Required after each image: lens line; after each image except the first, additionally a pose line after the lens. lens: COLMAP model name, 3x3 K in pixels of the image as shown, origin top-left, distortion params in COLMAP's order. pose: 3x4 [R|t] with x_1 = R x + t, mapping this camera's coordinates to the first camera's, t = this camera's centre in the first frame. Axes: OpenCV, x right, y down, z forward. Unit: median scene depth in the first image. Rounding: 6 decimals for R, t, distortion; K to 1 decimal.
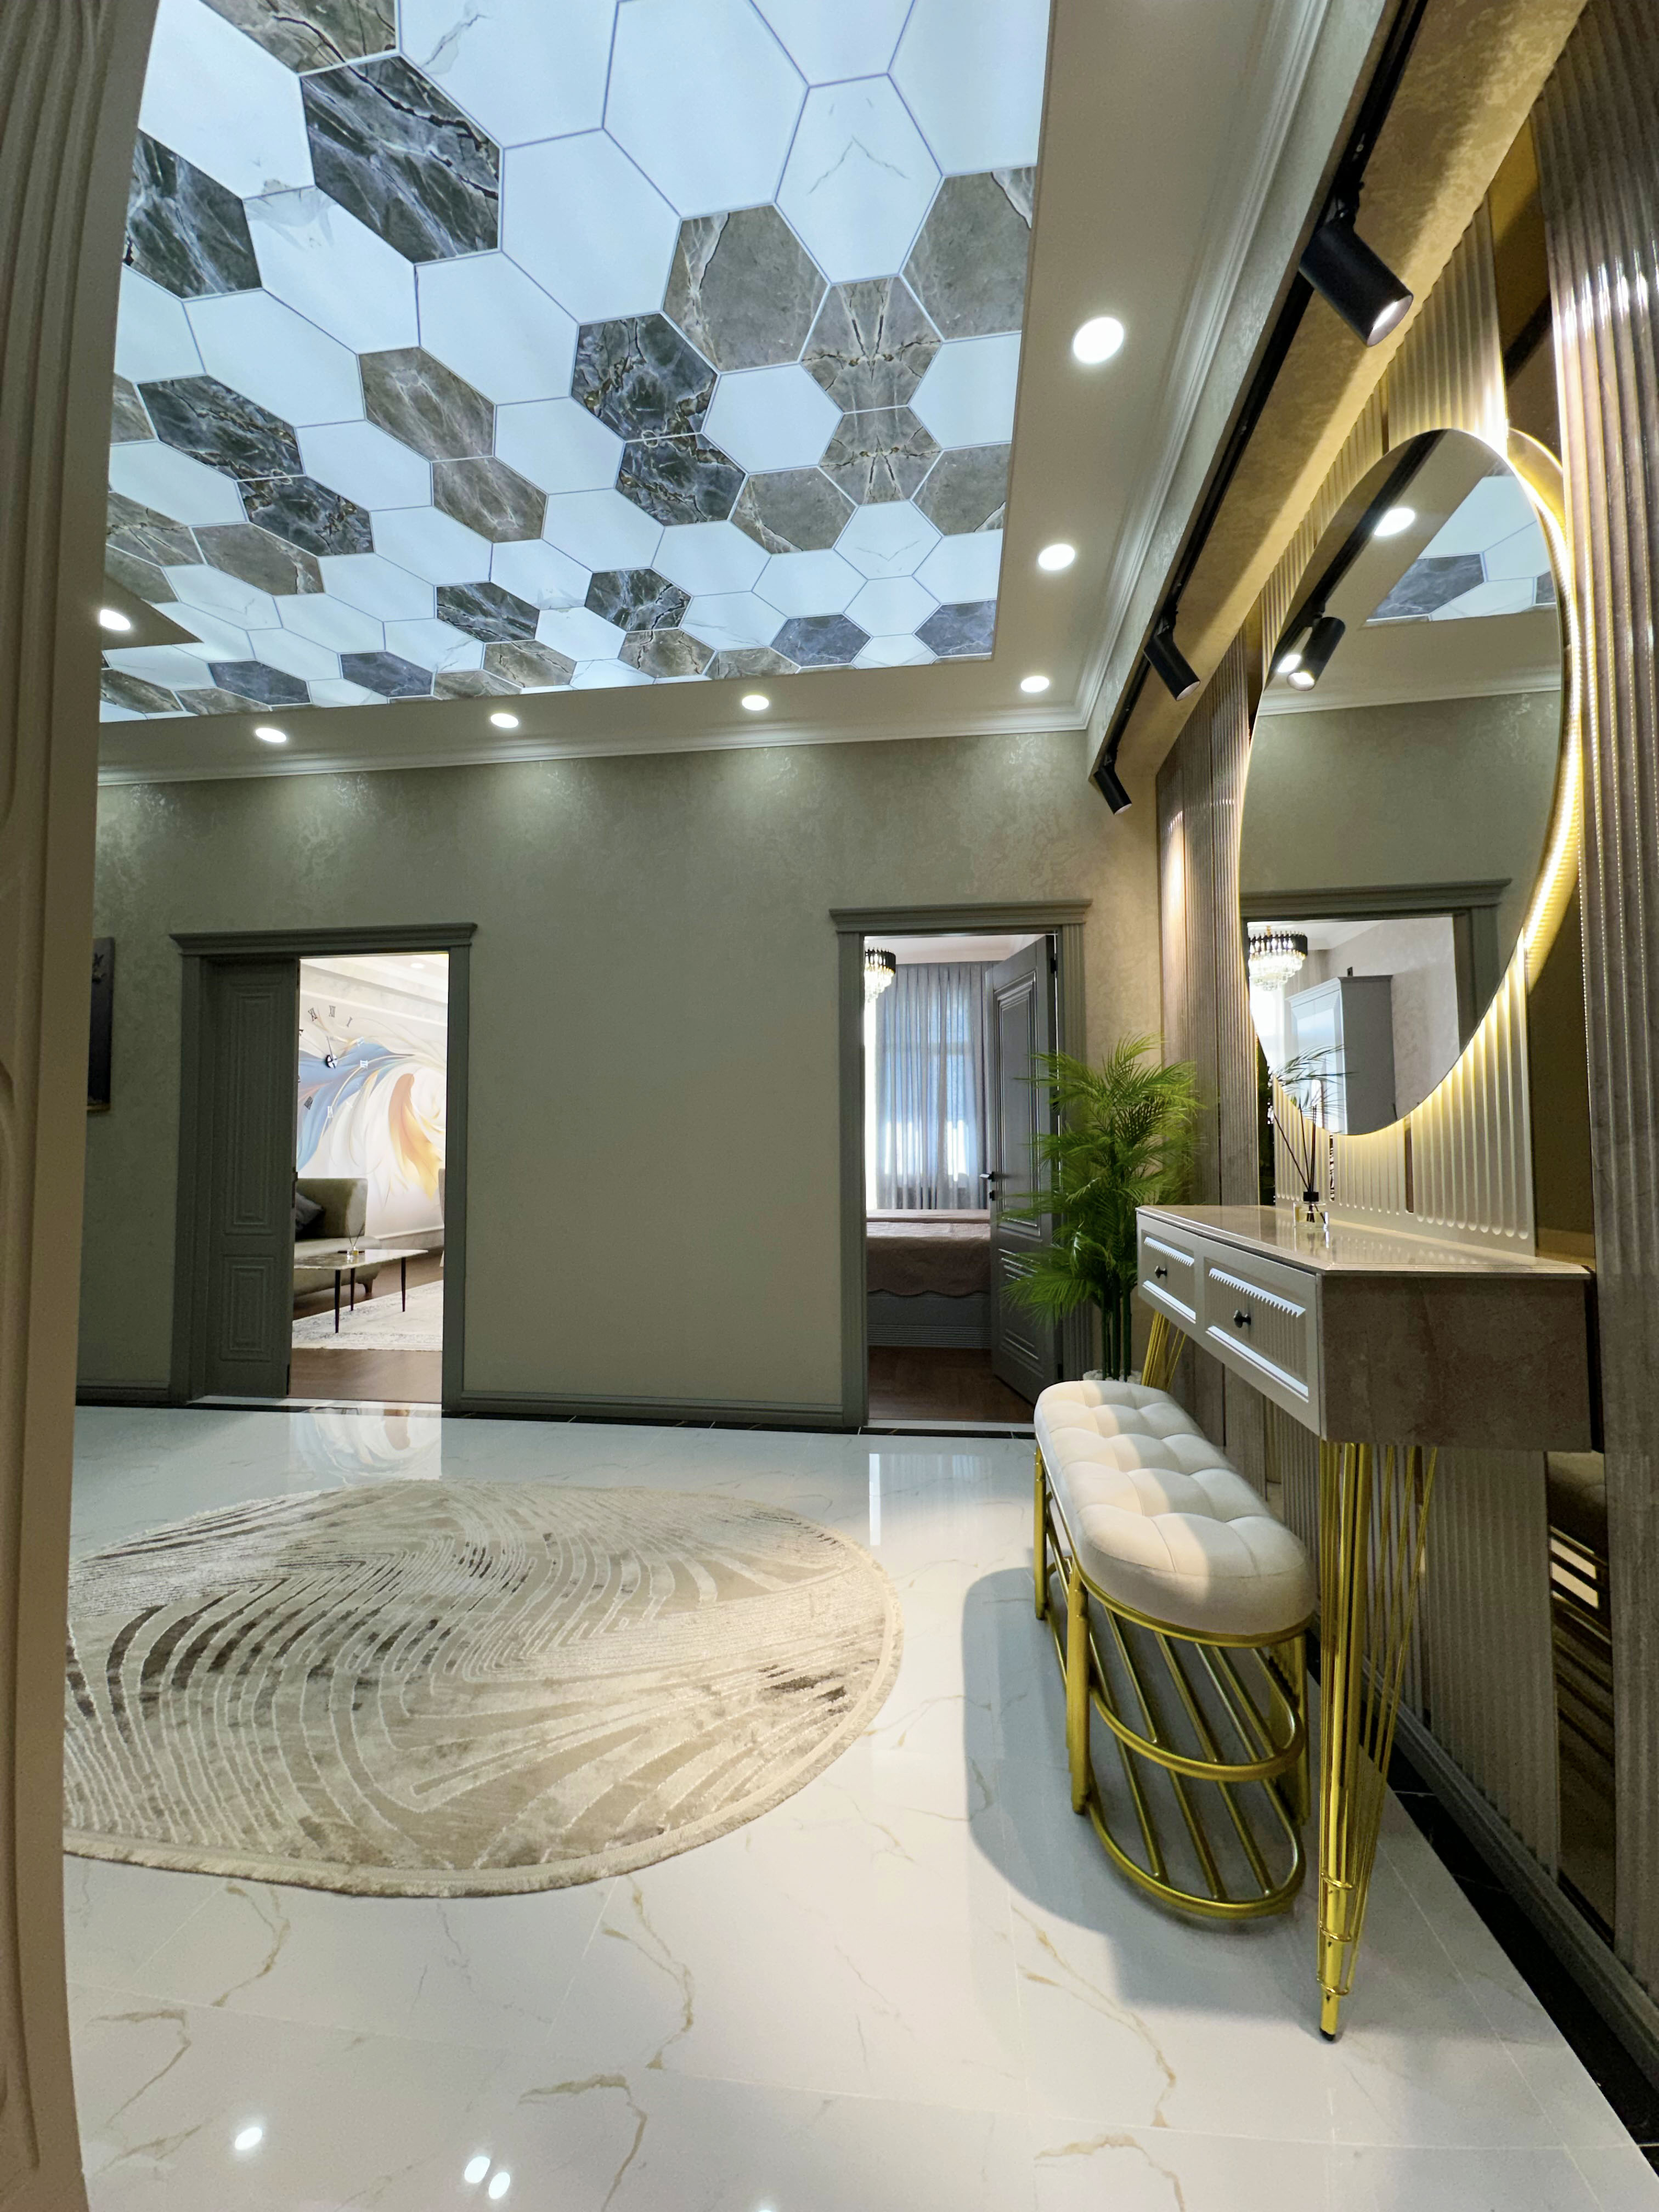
lens RADIAL K [[875.3, 0, 843.2], [0, 875.3, 1104.7], [0, 0, 1]] dist [0.007559, -0.003325]
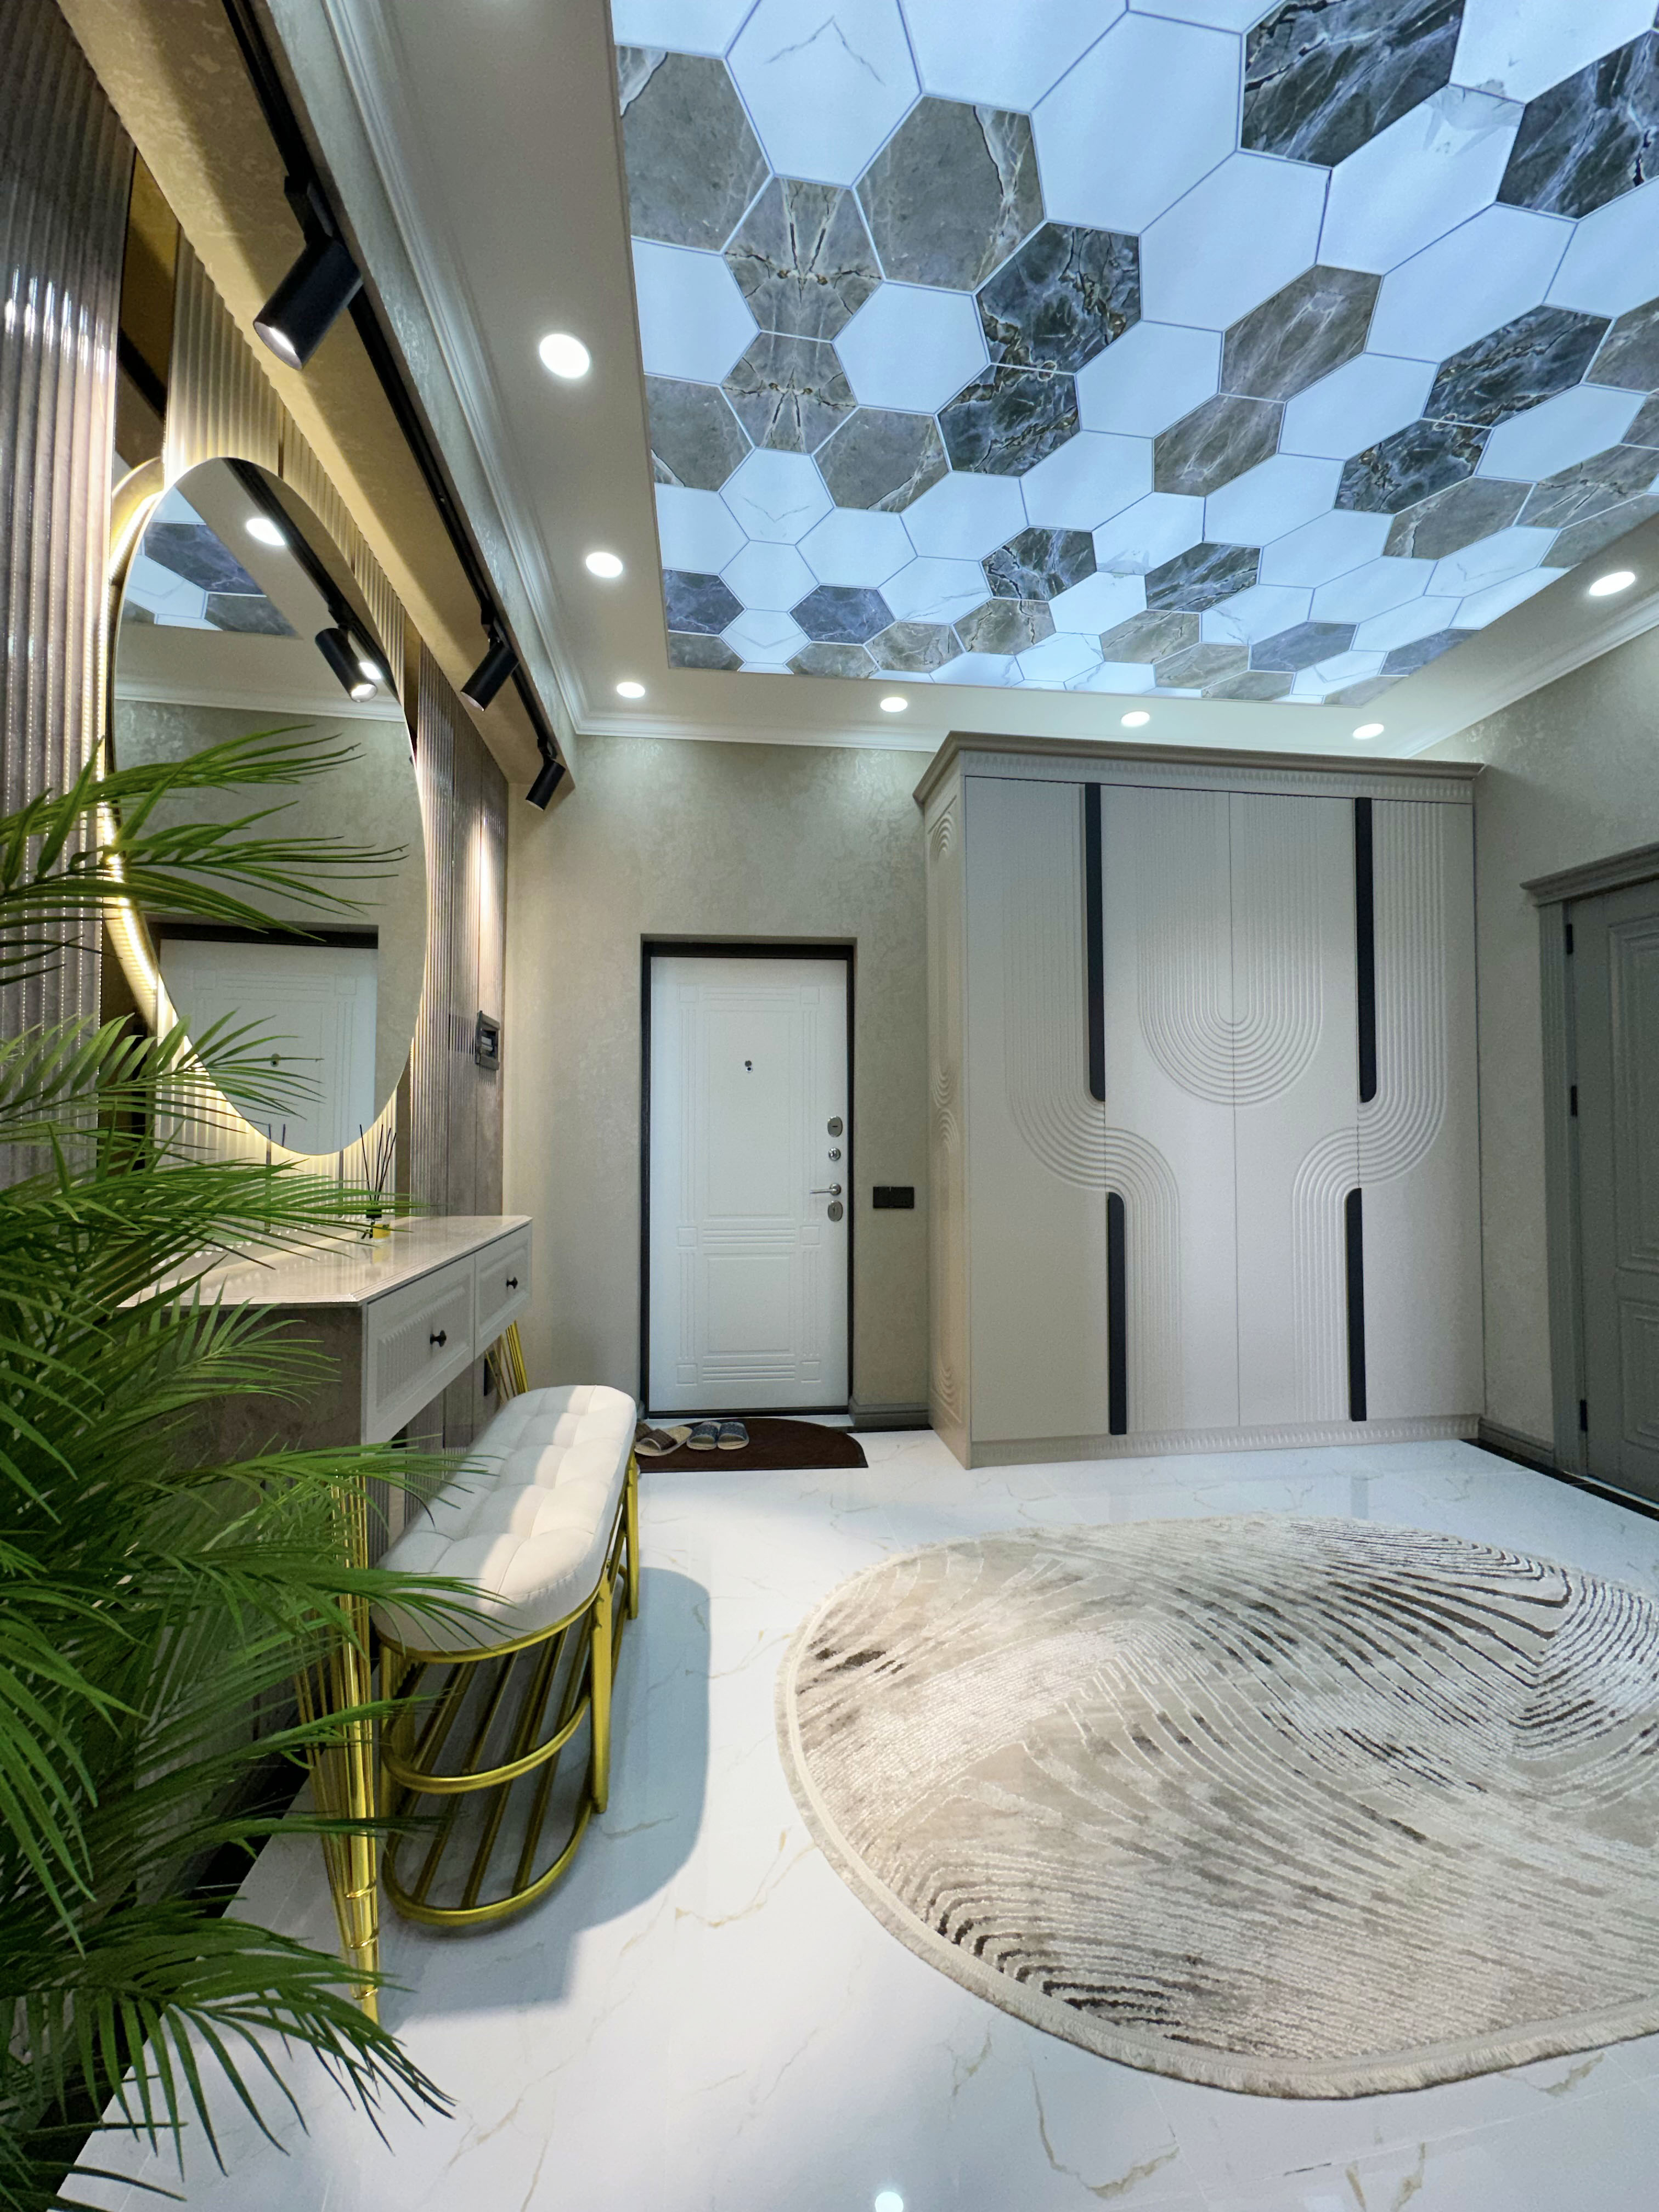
lens RADIAL K [[875.3, 0, 828.3], [0, 875.3, 1106.8], [0, 0, 1]] dist [0.007559, -0.003325]
pose [[-0.968893, -0.001524, -0.247475, 0.214380], [0.016760, 0.997281, -0.071756, 0.049871], [0.246911, -0.073672, -0.966234, 1.736763]]
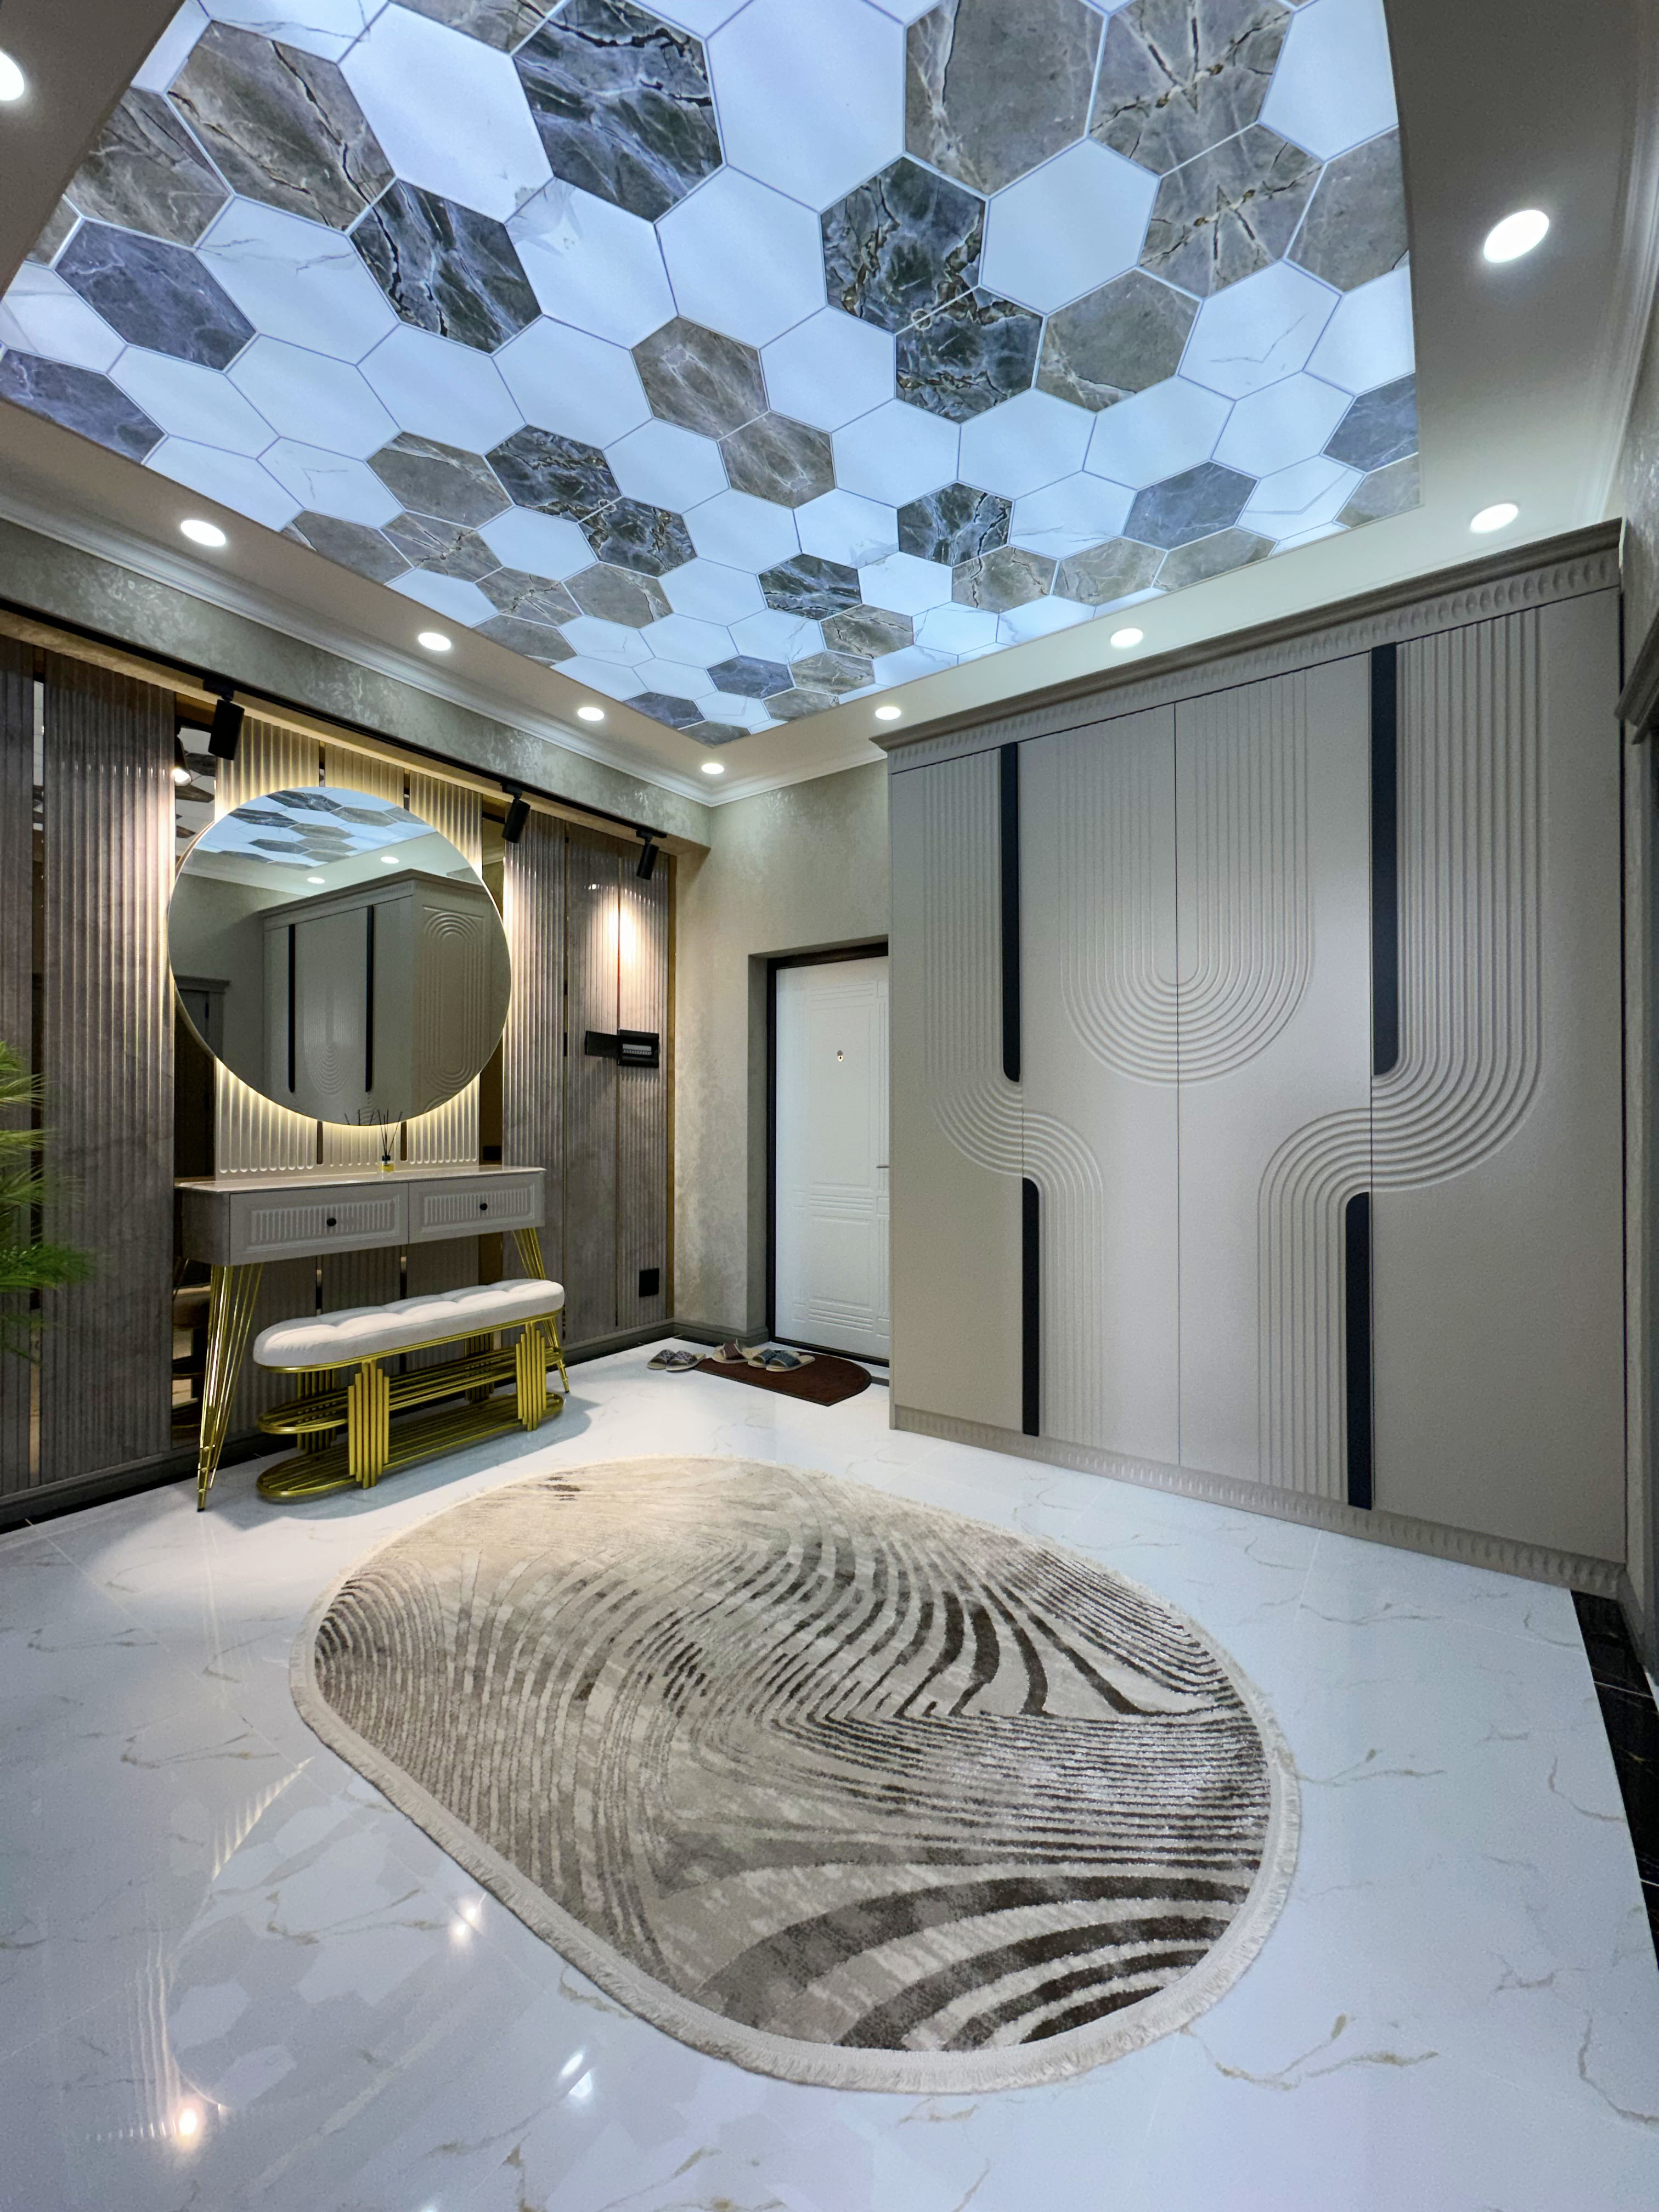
lens RADIAL K [[875.3, 0, 819.4], [0, 875.3, 1109.0], [0, 0, 1]] dist [0.007559, -0.003325]
pose [[-0.874678, 0.006603, 0.484659, -0.982075], [-0.017938, 0.998781, -0.045981, 0.055545], [-0.484372, -0.048913, -0.873494, 1.788653]]
